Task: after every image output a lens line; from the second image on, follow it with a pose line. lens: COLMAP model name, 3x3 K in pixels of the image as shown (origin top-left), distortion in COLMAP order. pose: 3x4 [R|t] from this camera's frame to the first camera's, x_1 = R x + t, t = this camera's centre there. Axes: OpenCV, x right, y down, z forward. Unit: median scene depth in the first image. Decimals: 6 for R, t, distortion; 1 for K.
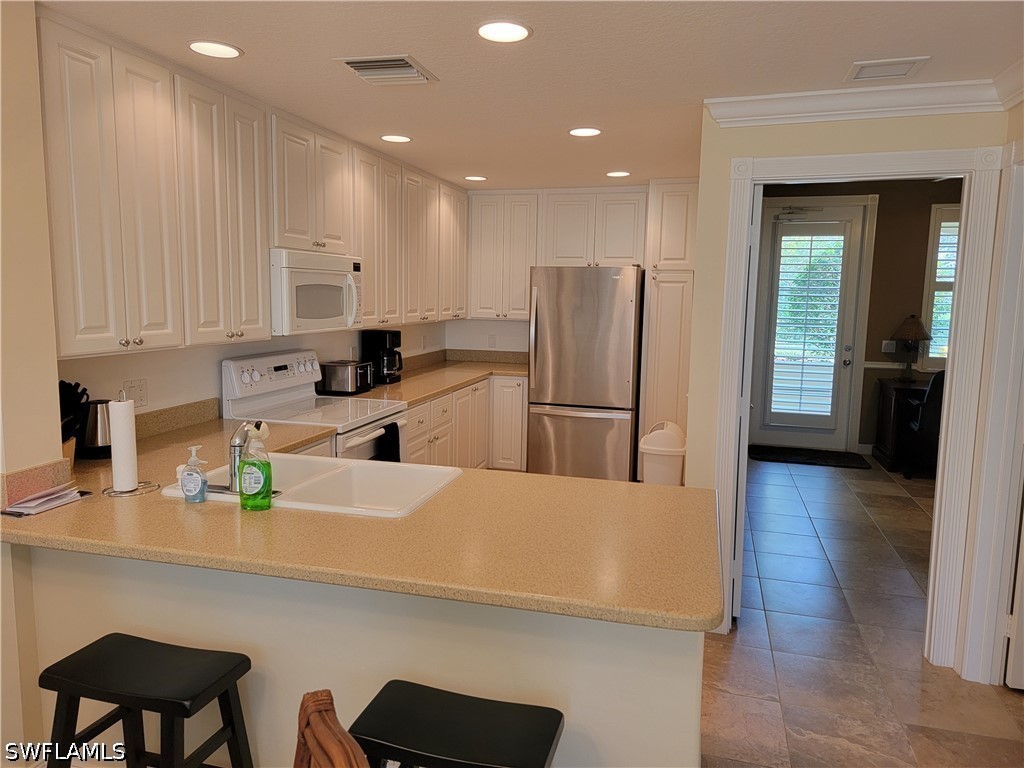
lens RADIAL K [[714.9, 0, 516.4], [0, 714.9, 381.5], [0, 0, 1]] dist [0.050764, -0.003337]
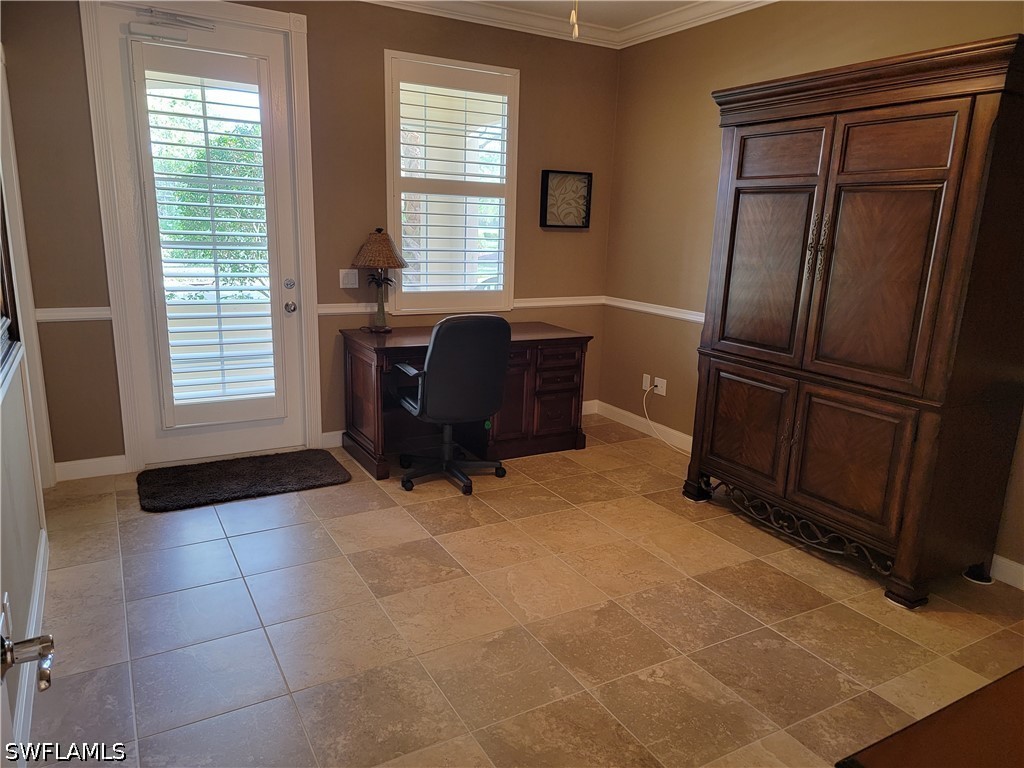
lens RADIAL K [[714.9, 0, 519.8], [0, 714.9, 382.4], [0, 0, 1]] dist [0.050764, -0.003337]
pose [[0.707300, -0.150732, 0.690656, 0.168531], [0.073204, 0.987368, 0.140520, -0.035827], [-0.703113, -0.048831, 0.709400, 0.438431]]
